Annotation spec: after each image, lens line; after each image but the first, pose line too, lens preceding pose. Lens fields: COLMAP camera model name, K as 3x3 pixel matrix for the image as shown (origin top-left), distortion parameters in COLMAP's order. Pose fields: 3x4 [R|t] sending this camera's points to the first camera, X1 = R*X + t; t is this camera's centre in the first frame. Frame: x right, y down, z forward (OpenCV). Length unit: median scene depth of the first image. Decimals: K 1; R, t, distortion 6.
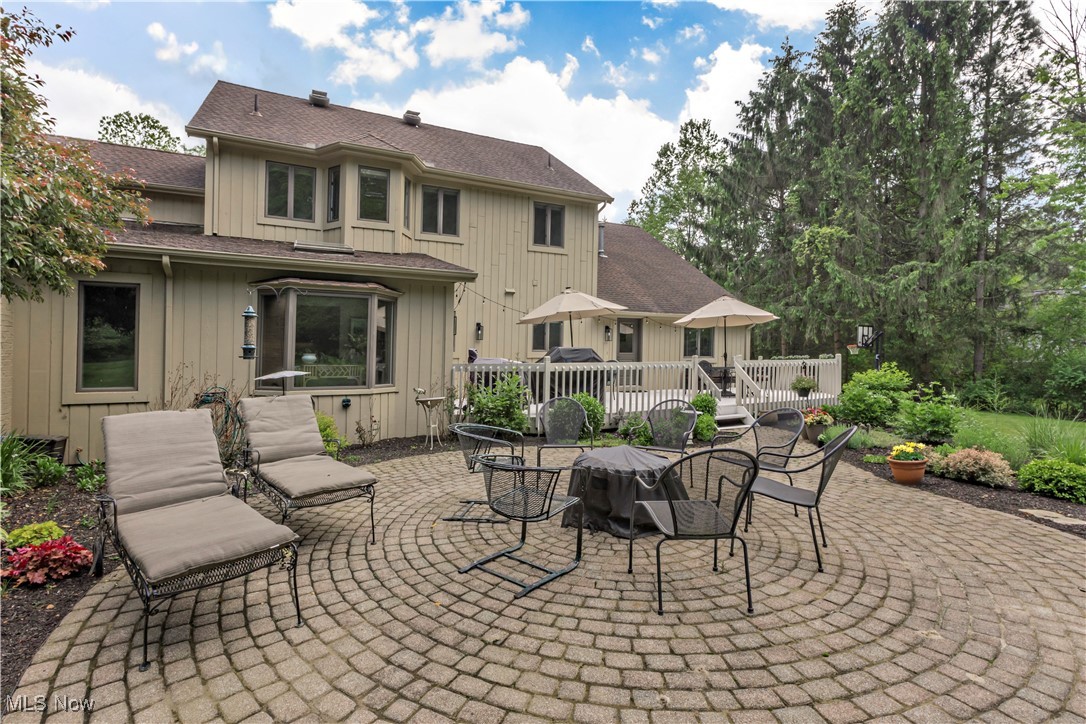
lens RADIAL K [[503.5, 0, 543.0], [0, 503.5, 362.0], [0, 0, 1]] dist [-0.002917, -0.000096]
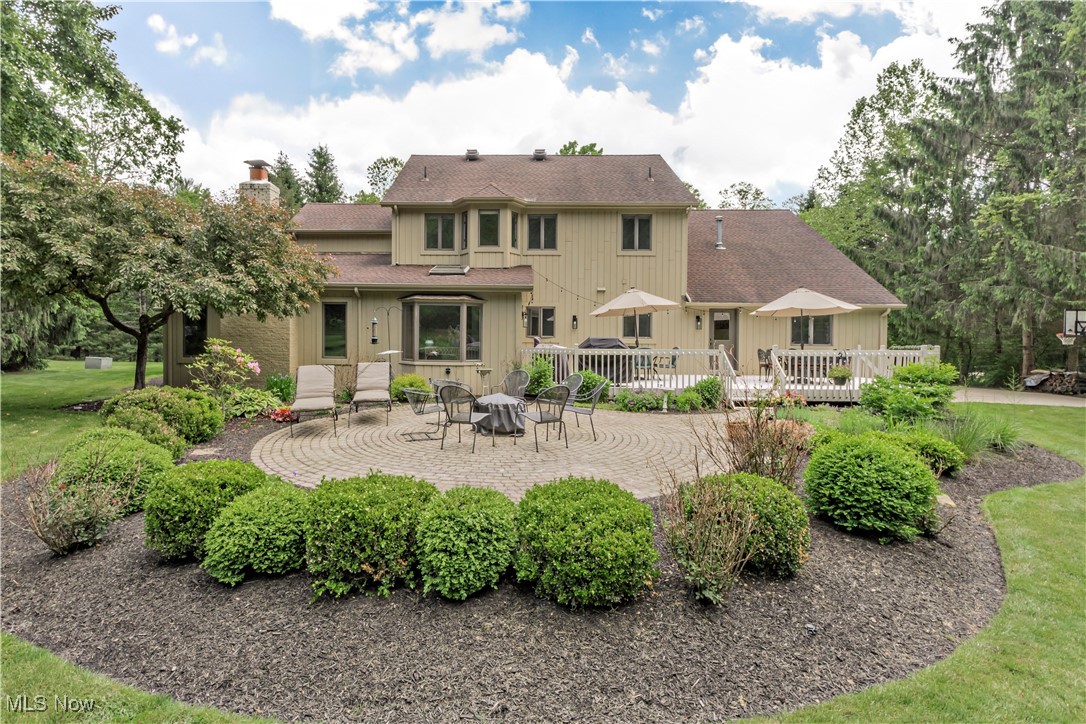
lens RADIAL K [[495.9, 0, 512.8], [0, 495.9, 363.4], [0, 0, 1]] dist [0.001152, 0.000477]
pose [[0.892072, 0.036292, -0.450433, 0.327328], [-0.017704, 0.998811, 0.045412, -0.011567], [0.451546, -0.032537, 0.891655, -0.211173]]
